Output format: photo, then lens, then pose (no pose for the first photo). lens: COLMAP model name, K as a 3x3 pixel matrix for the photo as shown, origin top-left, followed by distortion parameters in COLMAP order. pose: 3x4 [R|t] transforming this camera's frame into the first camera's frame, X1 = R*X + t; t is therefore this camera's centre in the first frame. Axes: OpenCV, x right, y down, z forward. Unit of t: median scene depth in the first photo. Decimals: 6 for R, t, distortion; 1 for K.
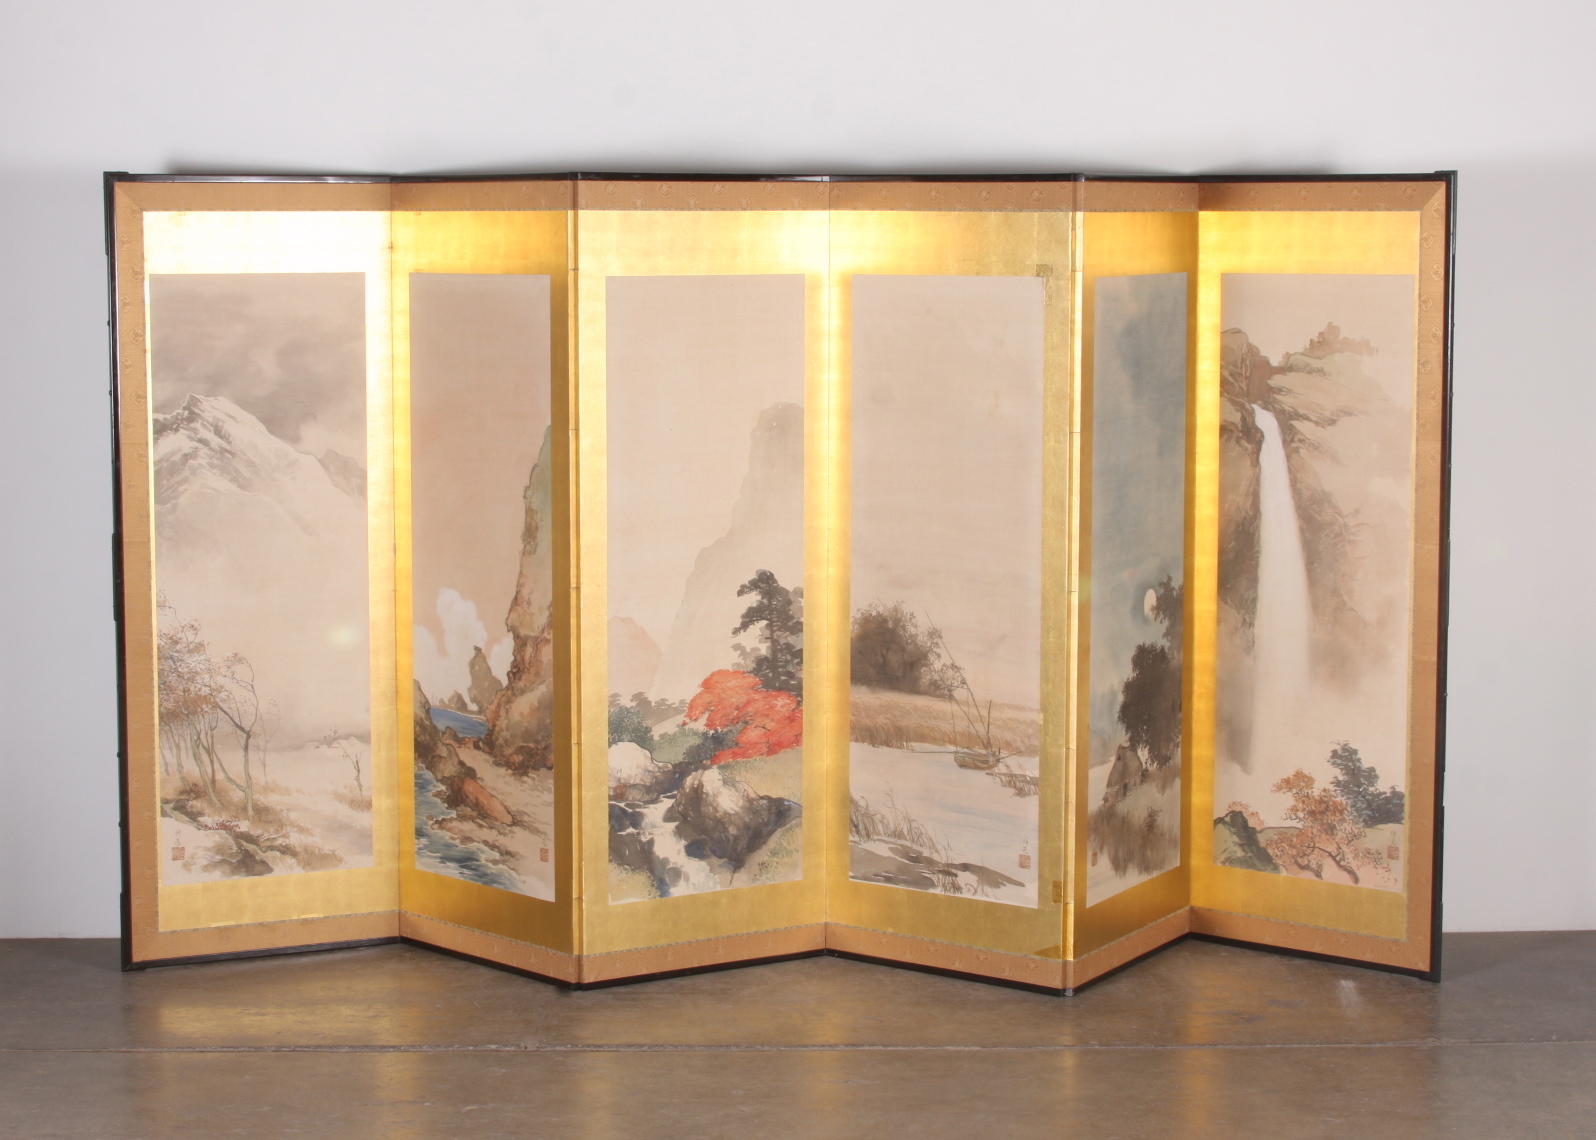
lens RADIAL K [[3488.8, 0, 798.0], [0, 3488.8, 570.0], [0, 0, 1]] dist [-0.035137, 0.276531]
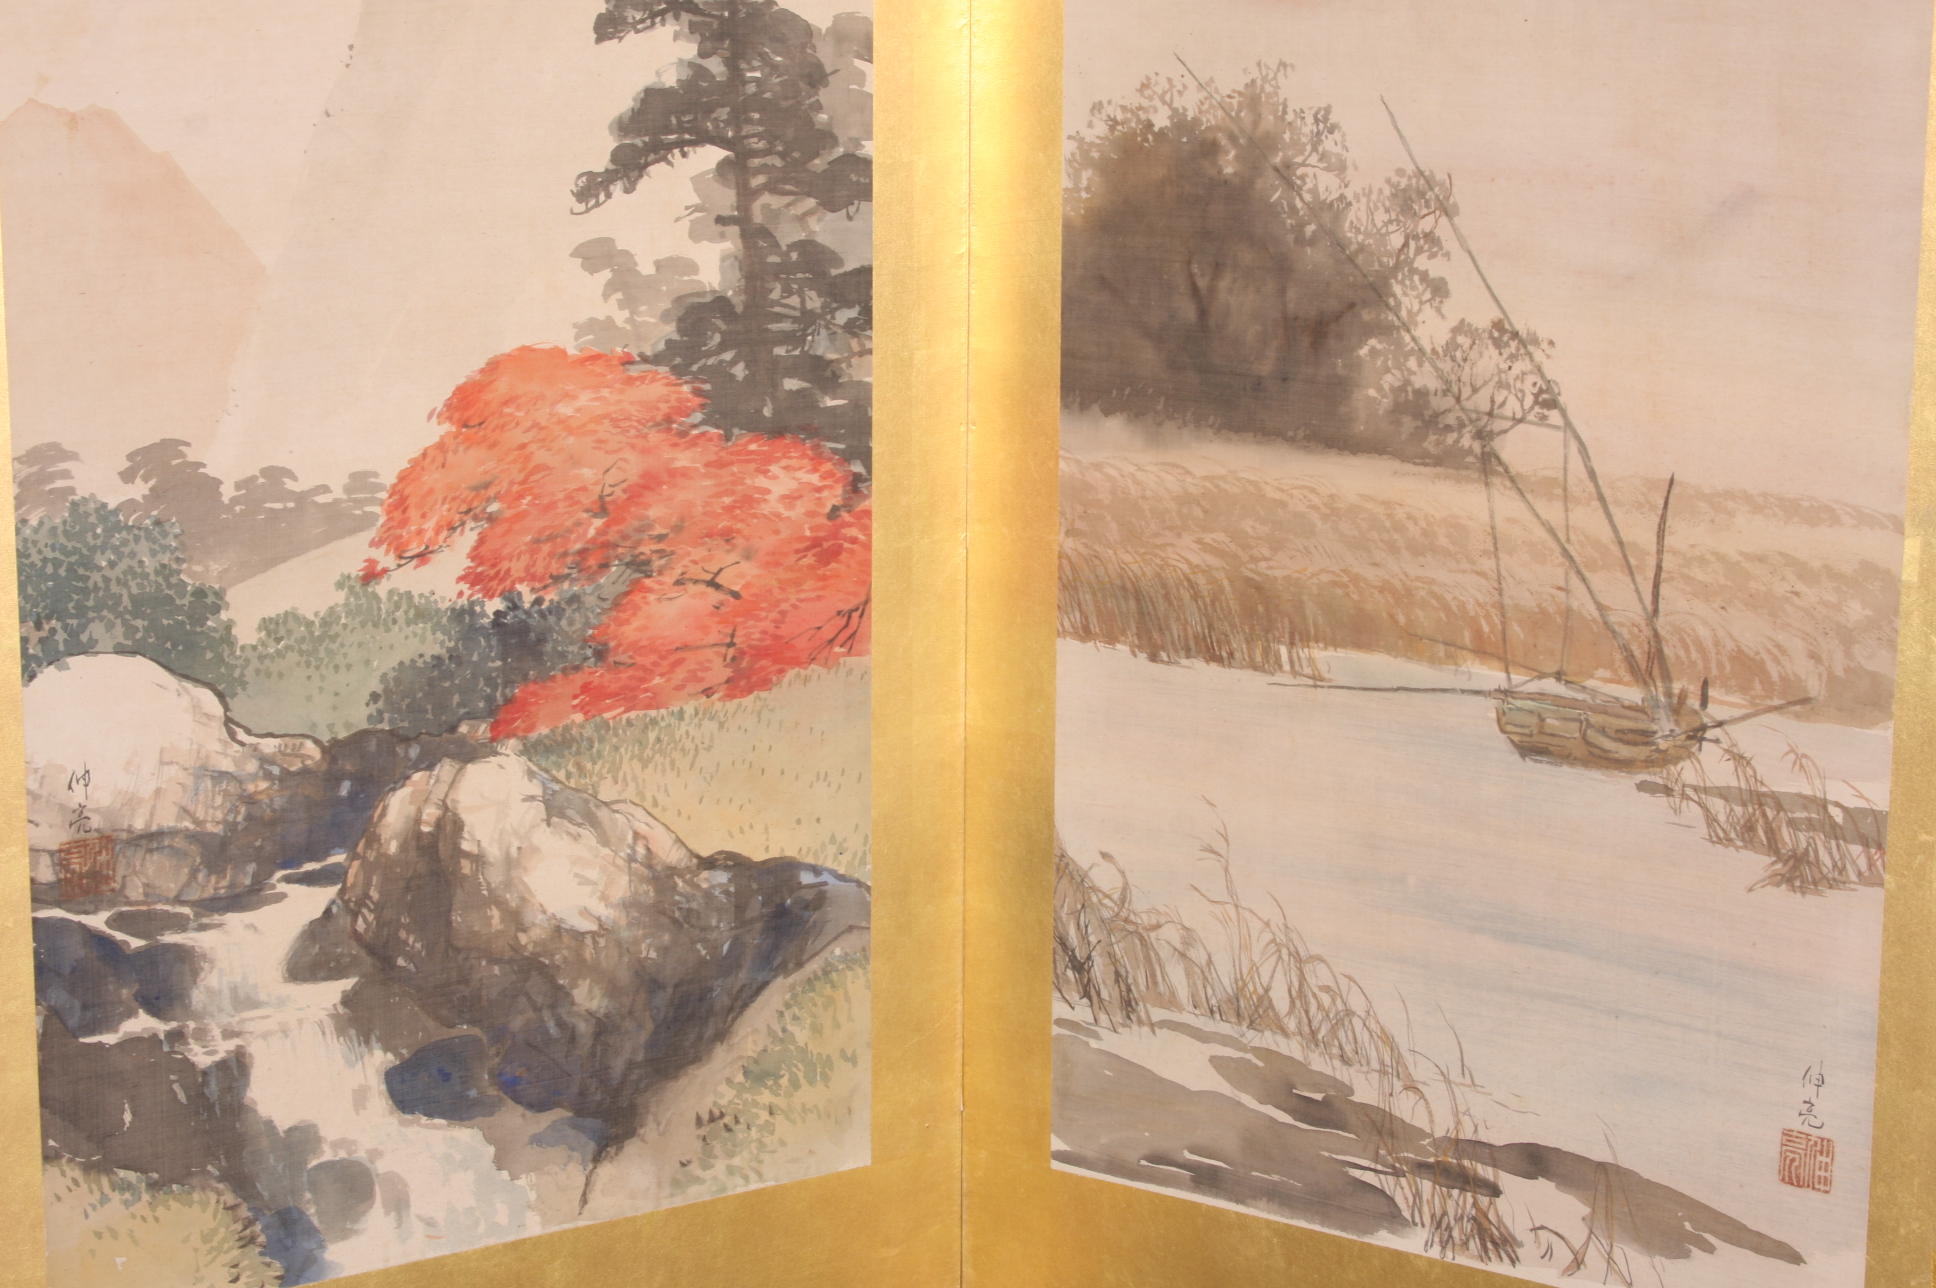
lens RADIAL K [[4189.1, 0, 965.7], [0, 4189.1, 679.5], [0, 0, 1]] dist [0.030477, -0.051571]
pose [[0.999907, 0.000450, 0.013627, 0.004114], [-0.001671, 0.995965, 0.089727, 0.025306], [-0.013532, -0.089742, 0.995873, 0.707356]]
